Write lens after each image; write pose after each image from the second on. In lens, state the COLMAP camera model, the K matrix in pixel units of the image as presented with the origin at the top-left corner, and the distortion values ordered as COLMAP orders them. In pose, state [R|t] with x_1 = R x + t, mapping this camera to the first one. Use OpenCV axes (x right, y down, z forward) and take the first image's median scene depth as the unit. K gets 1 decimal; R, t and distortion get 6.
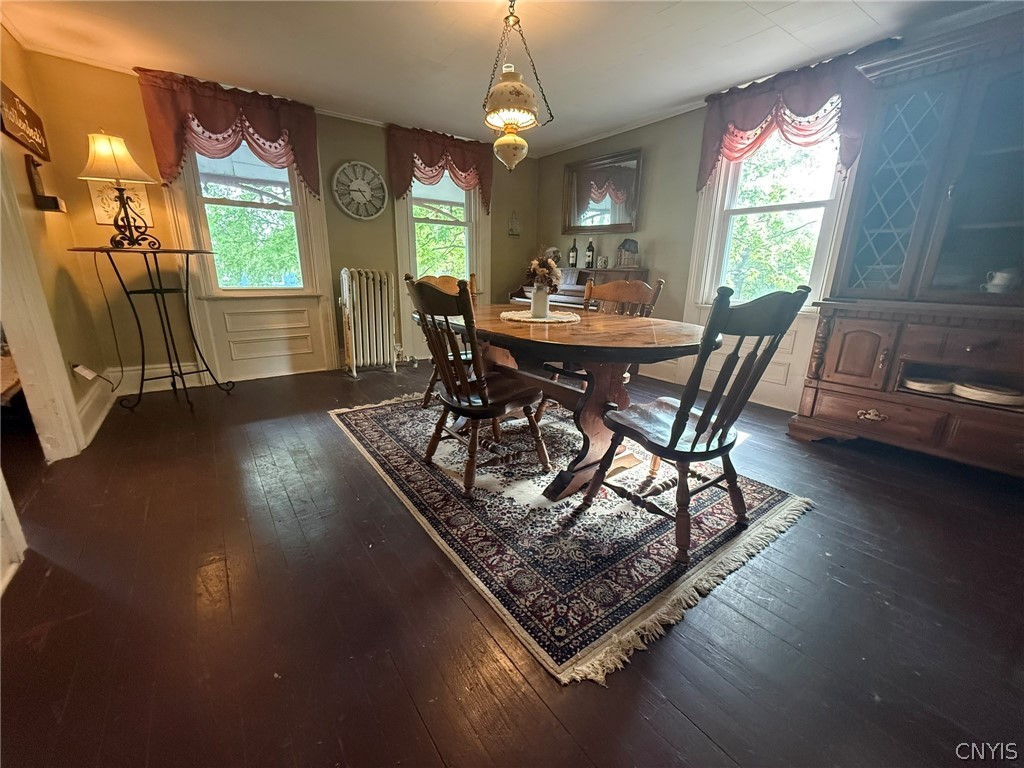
lens RADIAL K [[408.3, 0, 515.2], [0, 408.3, 384.3], [0, 0, 1]] dist [0.000085, 0.000317]
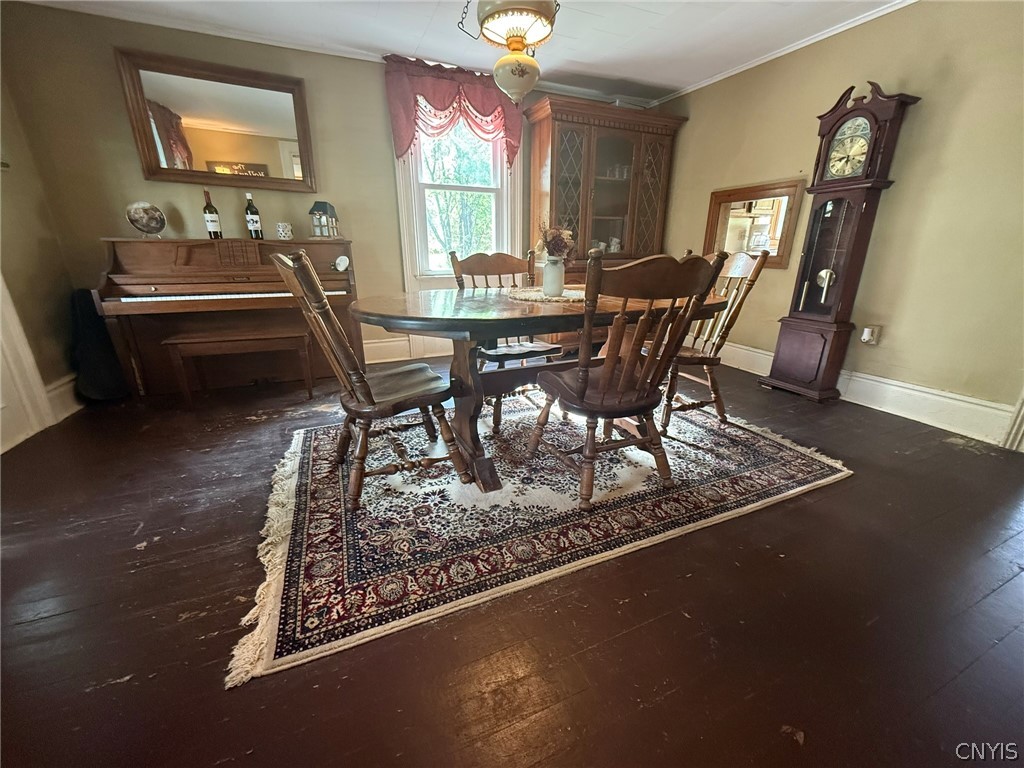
lens RADIAL K [[408.3, 0, 515.2], [0, 408.3, 384.3], [0, 0, 1]] dist [0.000085, 0.000317]
pose [[0.224806, -0.322090, 0.919631, -0.706085], [0.266733, 0.928081, 0.259846, -0.201039], [-0.937185, 0.186881, 0.294550, 0.723298]]
